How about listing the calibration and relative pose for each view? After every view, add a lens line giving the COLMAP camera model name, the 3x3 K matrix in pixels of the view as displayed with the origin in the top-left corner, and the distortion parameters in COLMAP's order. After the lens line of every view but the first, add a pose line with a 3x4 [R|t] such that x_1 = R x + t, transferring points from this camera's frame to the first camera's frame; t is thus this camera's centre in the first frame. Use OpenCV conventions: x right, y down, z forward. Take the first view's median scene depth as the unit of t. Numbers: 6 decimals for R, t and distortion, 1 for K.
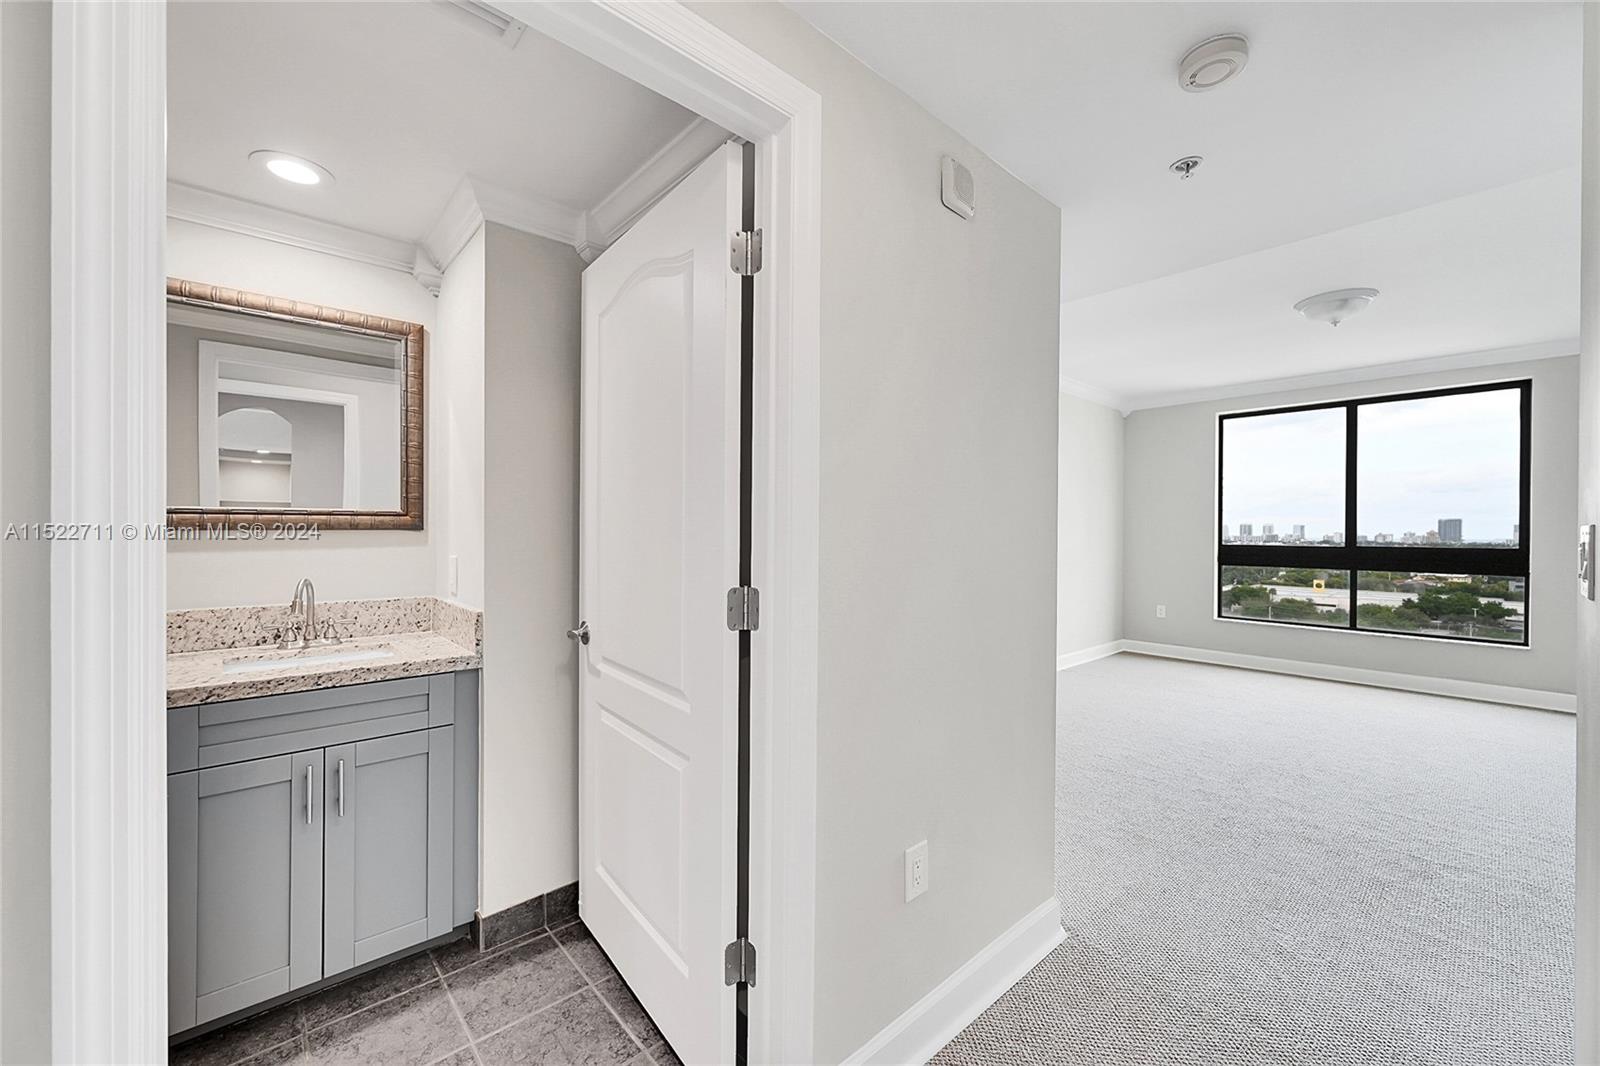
lens RADIAL K [[633.1, 0, 790.8], [0, 633.1, 531.4], [0, 0, 1]] dist [0.002800, -0.000073]
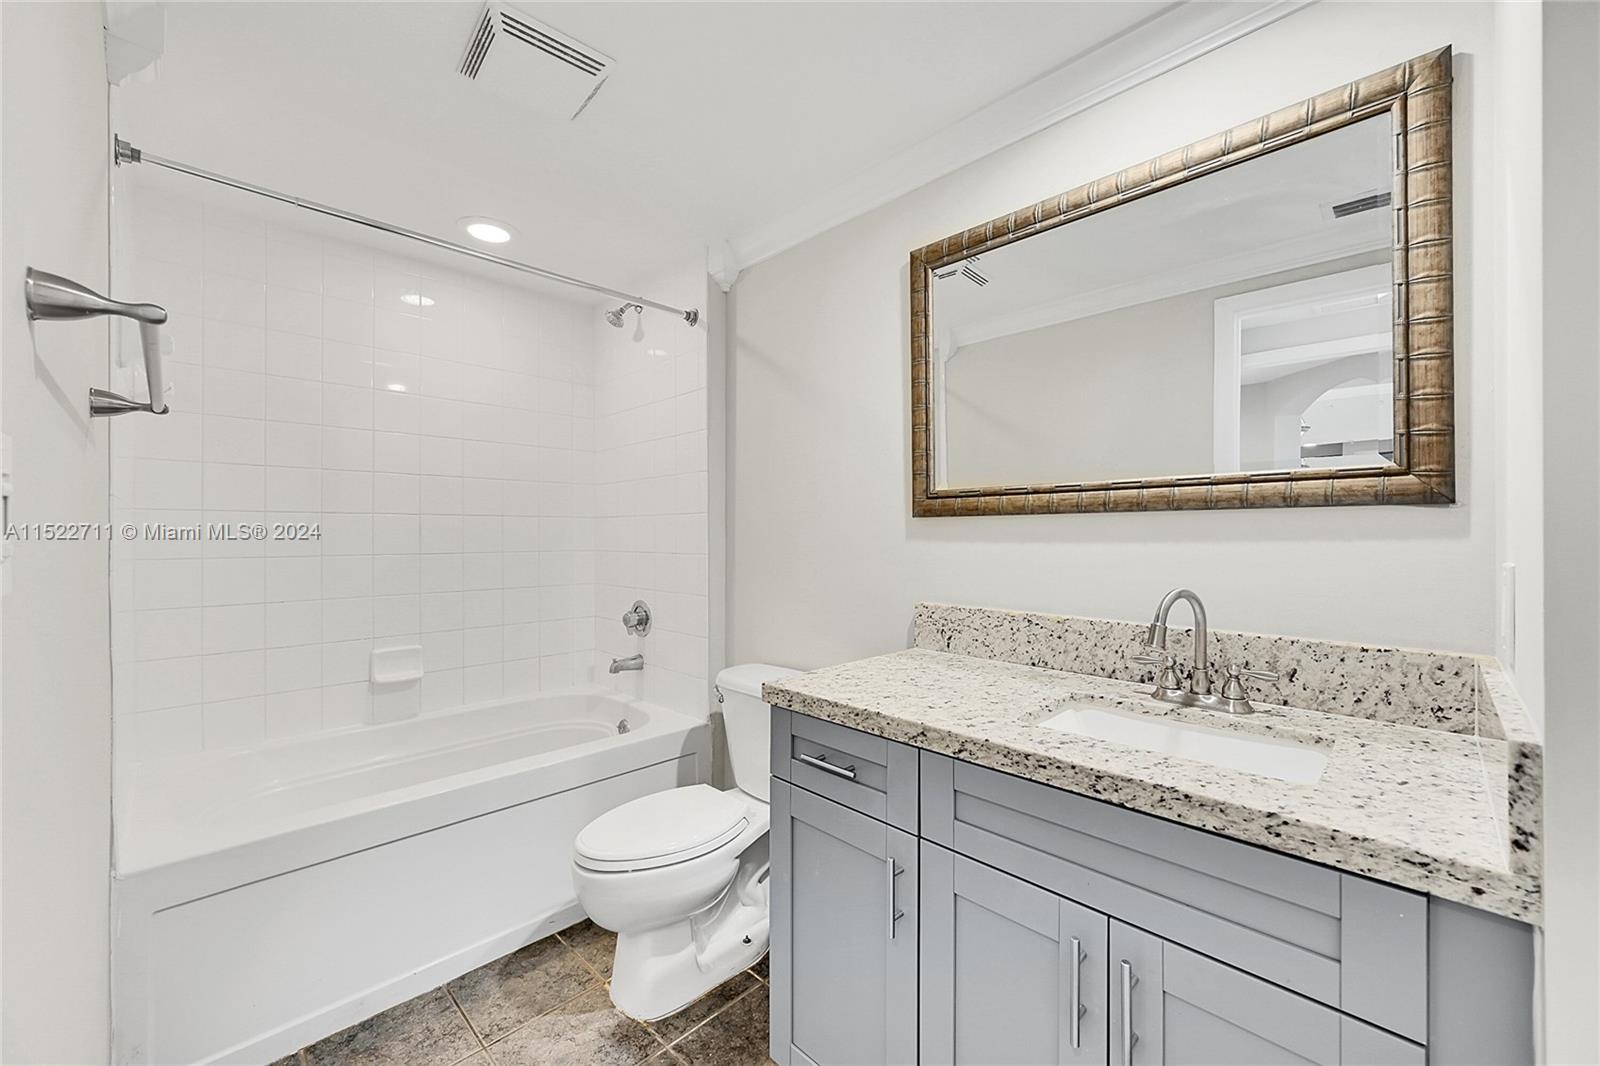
lens RADIAL K [[633.1, 0, 794.8], [0, 633.1, 530.5], [0, 0, 1]] dist [0.002800, -0.000073]
pose [[0.062857, -0.008896, -0.997983, -0.190273], [-0.000383, 0.999960, -0.008938, 0.024339], [0.998022, 0.000944, 0.062851, 0.588909]]
